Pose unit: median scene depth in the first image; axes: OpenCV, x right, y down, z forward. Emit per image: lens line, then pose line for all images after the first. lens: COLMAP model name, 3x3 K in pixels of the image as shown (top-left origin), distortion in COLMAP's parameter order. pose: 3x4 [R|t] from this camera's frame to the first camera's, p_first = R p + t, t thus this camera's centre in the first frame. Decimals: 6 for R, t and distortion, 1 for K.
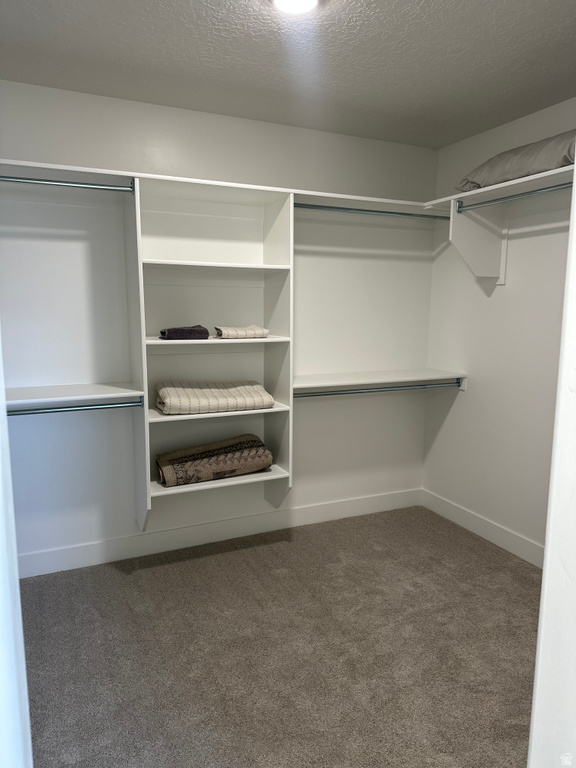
lens RADIAL K [[537.6, 0, 287.7], [0, 537.6, 385.0], [0, 0, 1]] dist [0.022352, -0.028157]
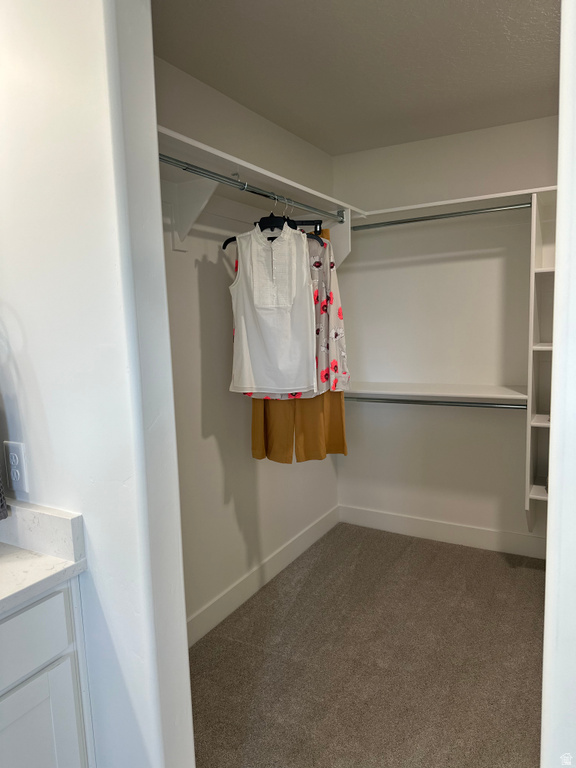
lens RADIAL K [[537.6, 0, 293.8], [0, 537.6, 385.5], [0, 0, 1]] dist [0.022352, -0.028157]
pose [[0.584866, 0.073584, -0.807785, 0.309381], [-0.081926, 0.996143, 0.031425, -0.003304], [0.806982, 0.047799, 0.588639, 0.014595]]
